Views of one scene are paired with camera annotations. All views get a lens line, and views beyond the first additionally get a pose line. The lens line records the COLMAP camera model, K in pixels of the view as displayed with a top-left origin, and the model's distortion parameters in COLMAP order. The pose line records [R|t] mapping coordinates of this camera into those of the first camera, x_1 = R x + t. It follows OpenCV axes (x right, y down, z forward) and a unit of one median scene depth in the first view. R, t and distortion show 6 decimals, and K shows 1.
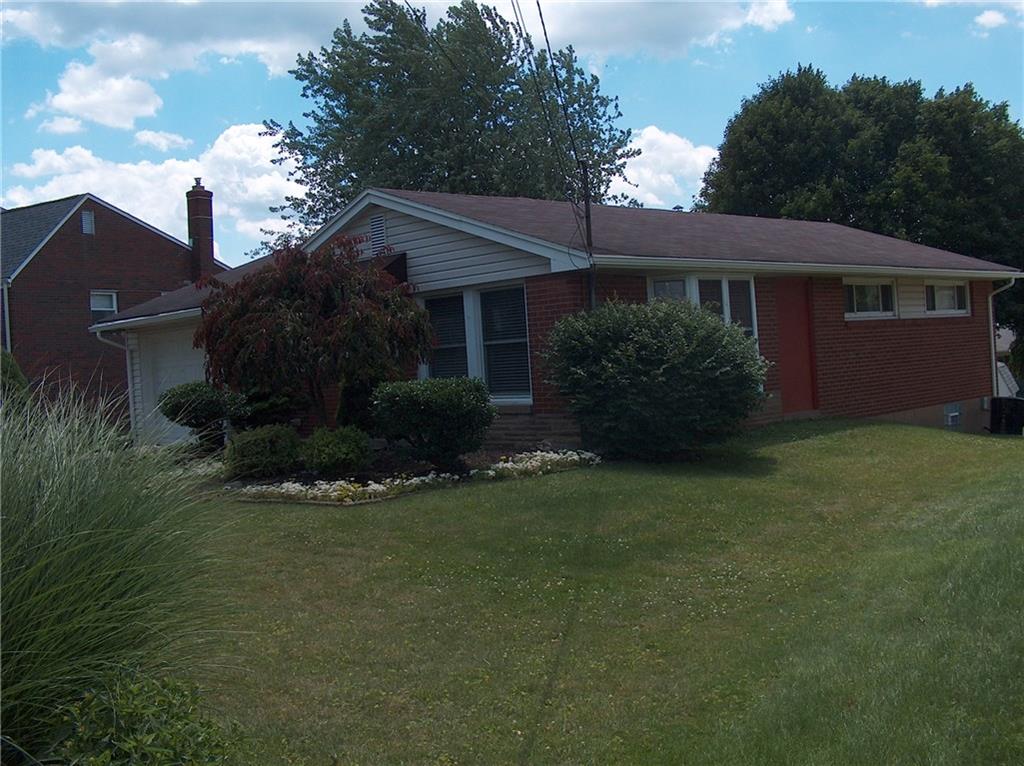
lens RADIAL K [[1096.5, 0, 475.5], [0, 1096.5, 381.8], [0, 0, 1]] dist [-0.357562, -0.000455]
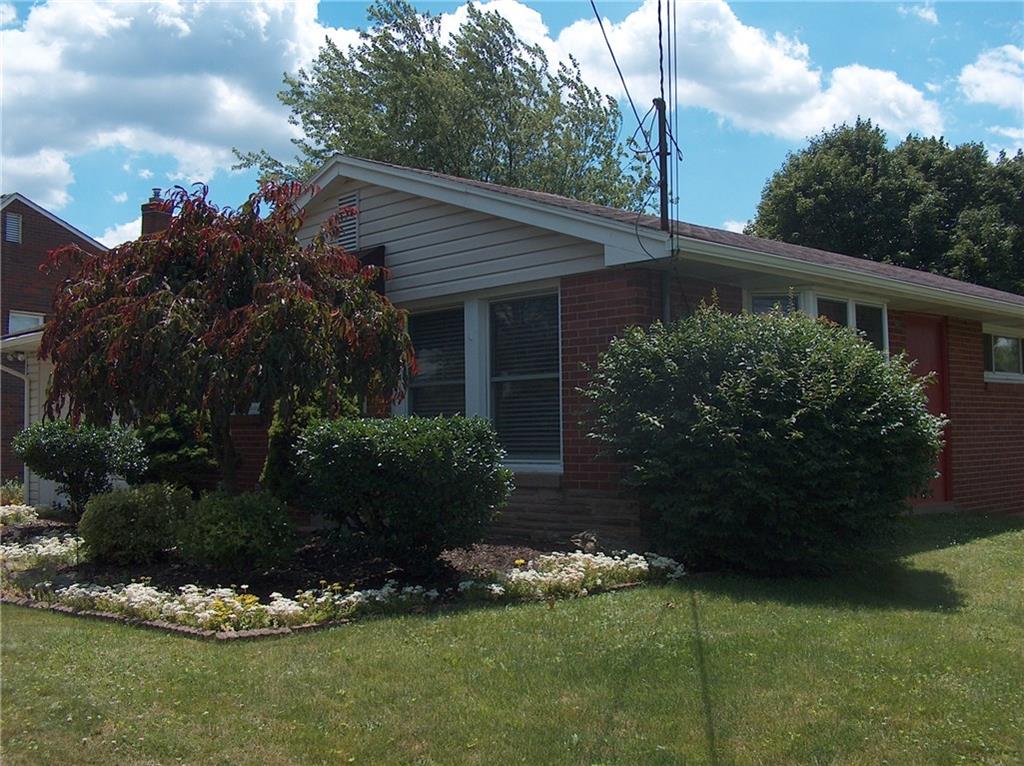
lens RADIAL K [[1096.1, 0, 512.0], [0, 1096.1, 383.0], [0, 0, 1]] dist [-0.222460, 0.014596]
pose [[0.998269, 0.050733, 0.029762, 0.000277], [-0.048476, 0.996211, -0.072201, 0.017538], [-0.033312, 0.070633, 0.996946, 0.407119]]
